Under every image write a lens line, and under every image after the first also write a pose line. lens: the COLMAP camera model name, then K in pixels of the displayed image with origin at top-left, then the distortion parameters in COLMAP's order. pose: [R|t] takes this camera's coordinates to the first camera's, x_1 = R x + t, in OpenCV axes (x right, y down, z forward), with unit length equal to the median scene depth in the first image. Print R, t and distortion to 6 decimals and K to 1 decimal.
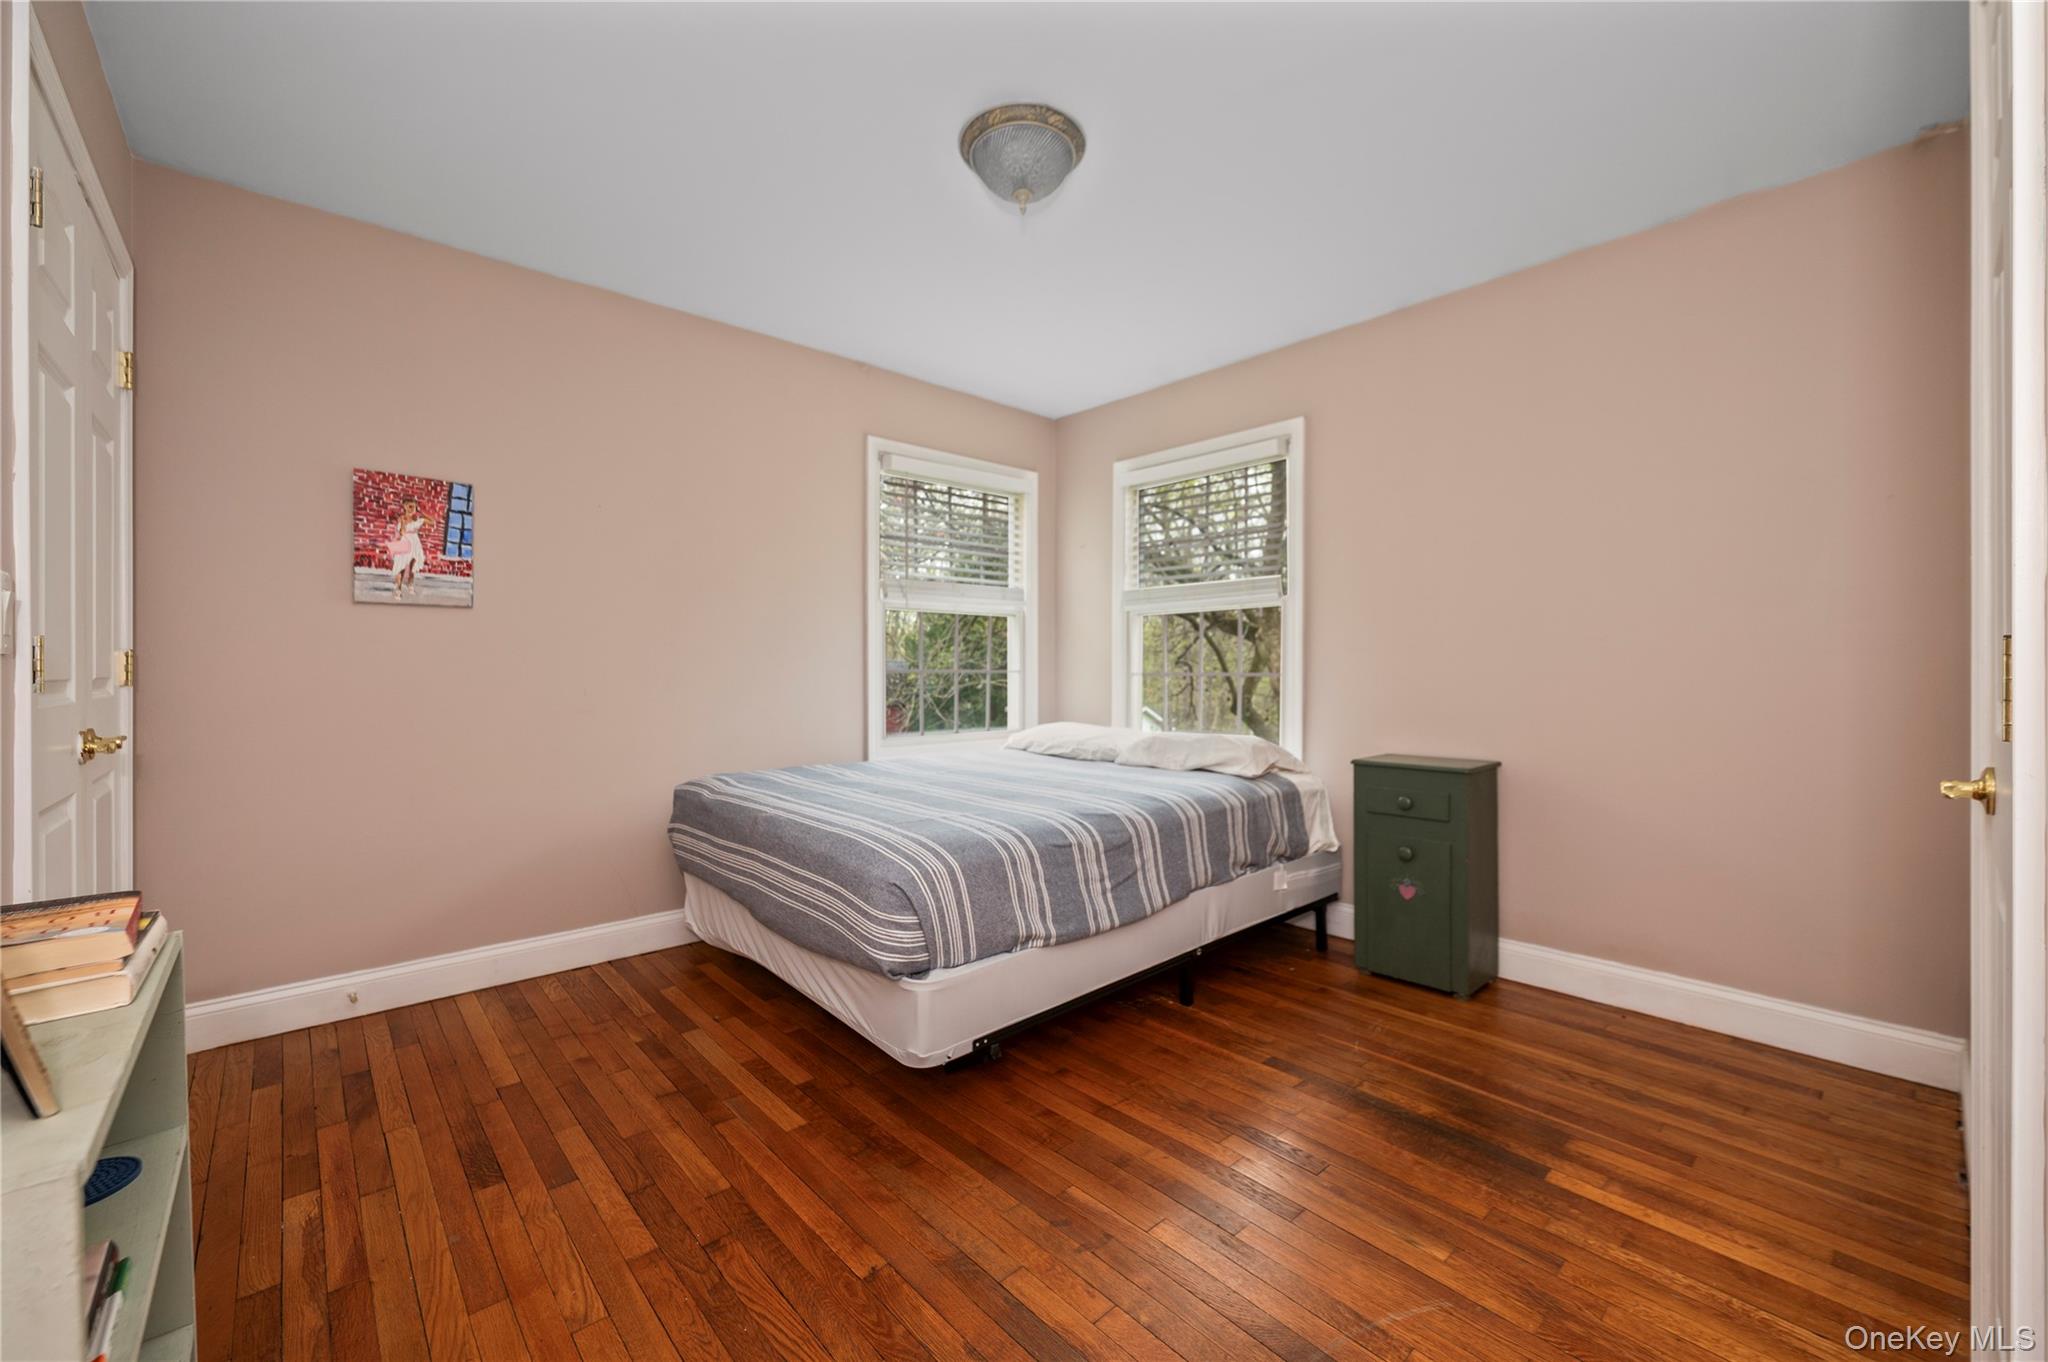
lens RADIAL K [[816.0, 0, 1027.7], [0, 816.0, 676.4], [0, 0, 1]] dist [-0.000518, -0.000066]
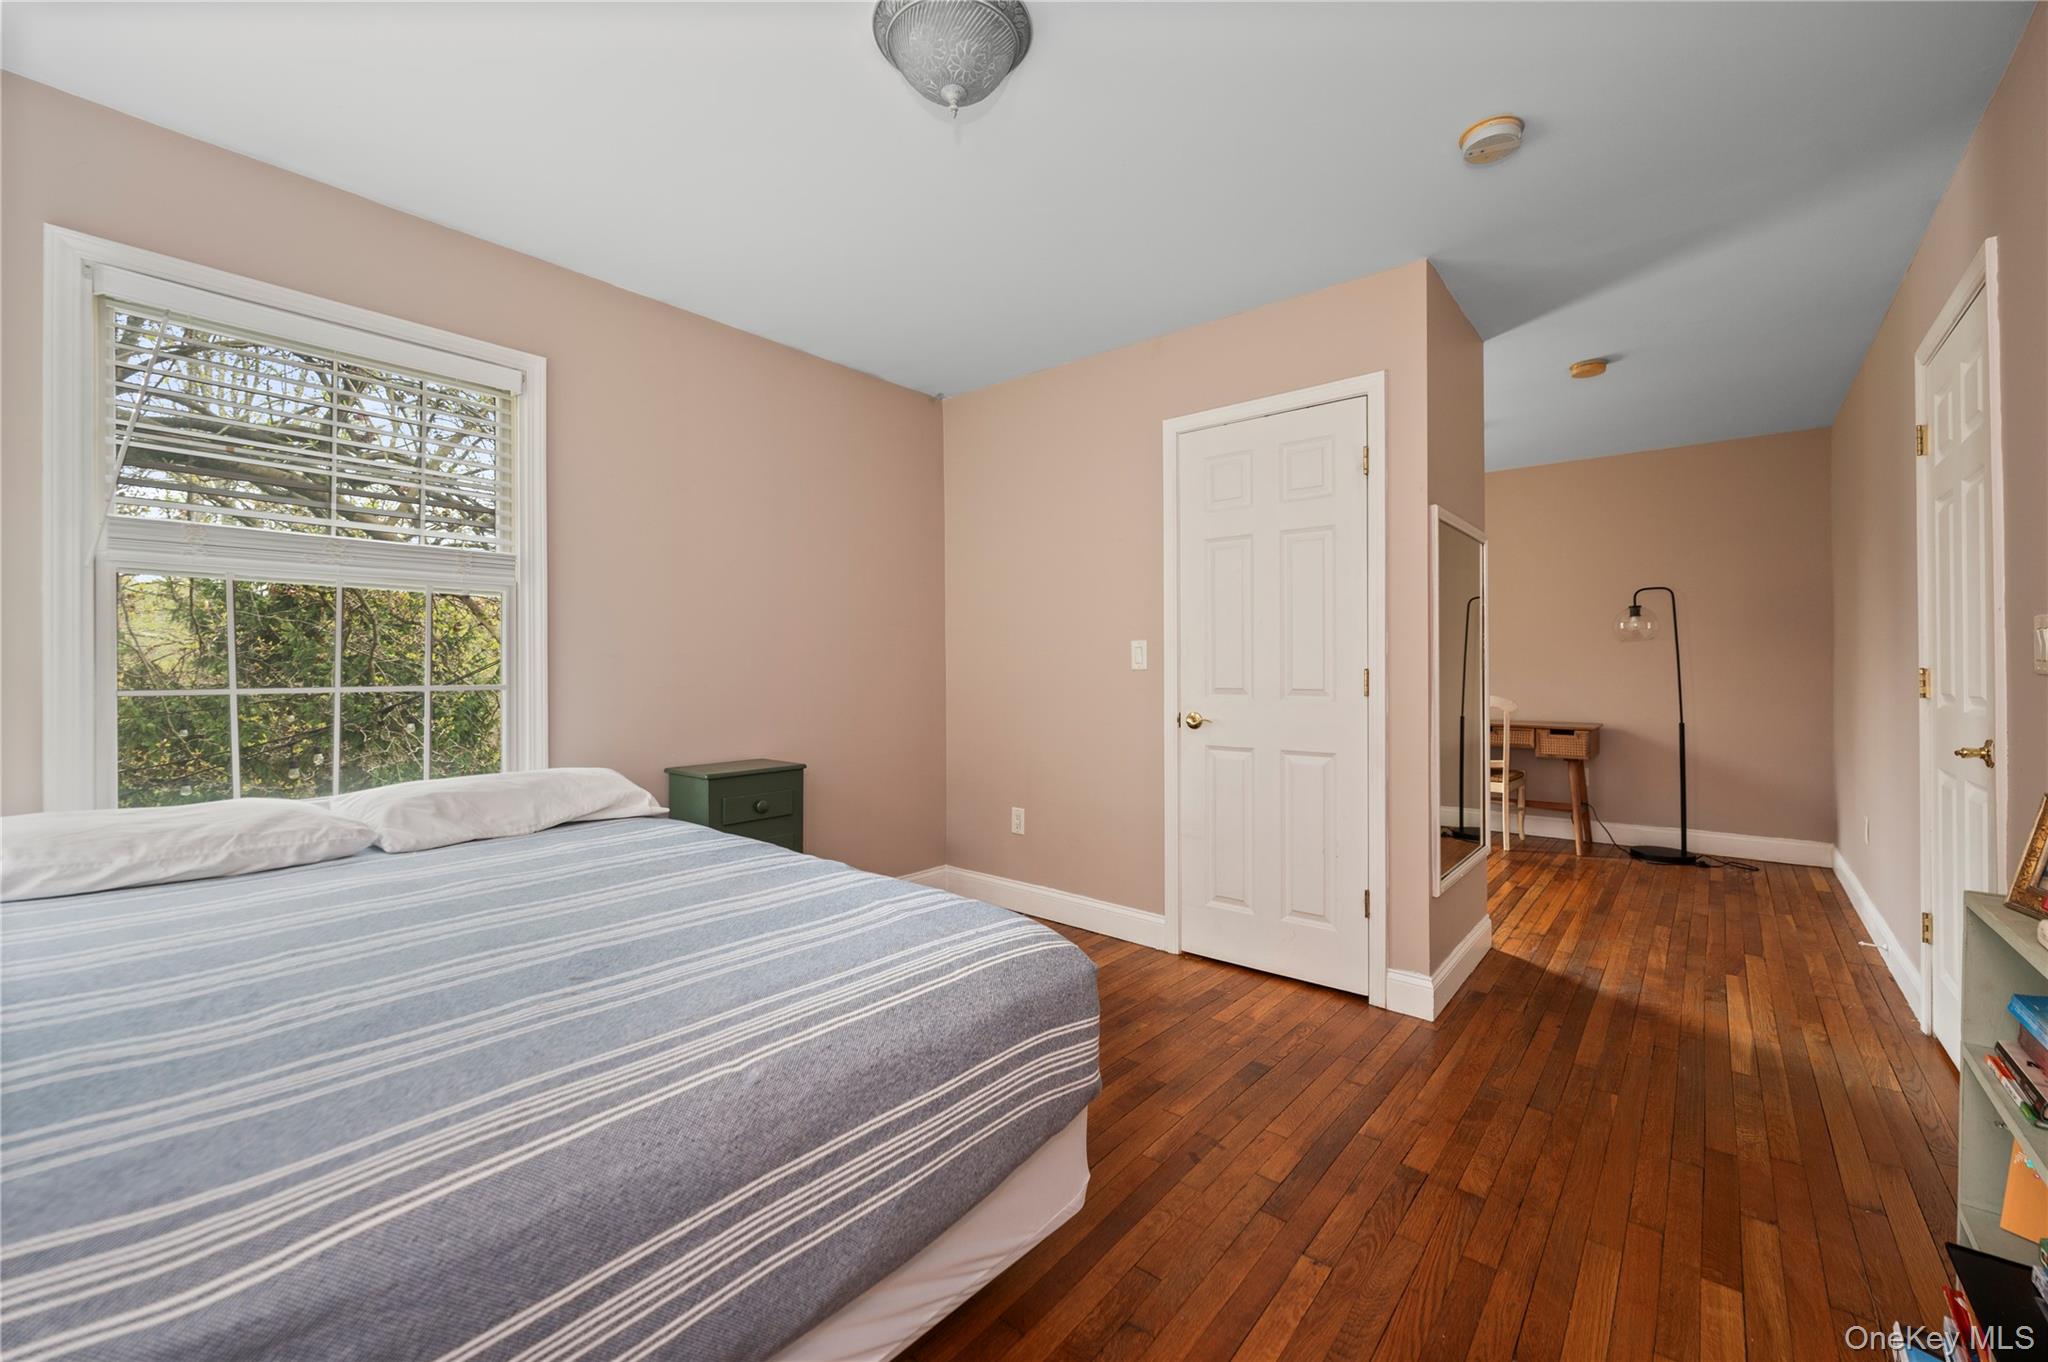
lens RADIAL K [[816.0, 0, 1027.7], [0, 816.0, 676.4], [0, 0, 1]] dist [-0.000518, -0.000066]
pose [[-0.147562, 0.001403, 0.989052, -0.852442], [0.006911, 0.999976, -0.000388, -0.016884], [-0.989029, 0.006778, -0.147568, 1.105312]]
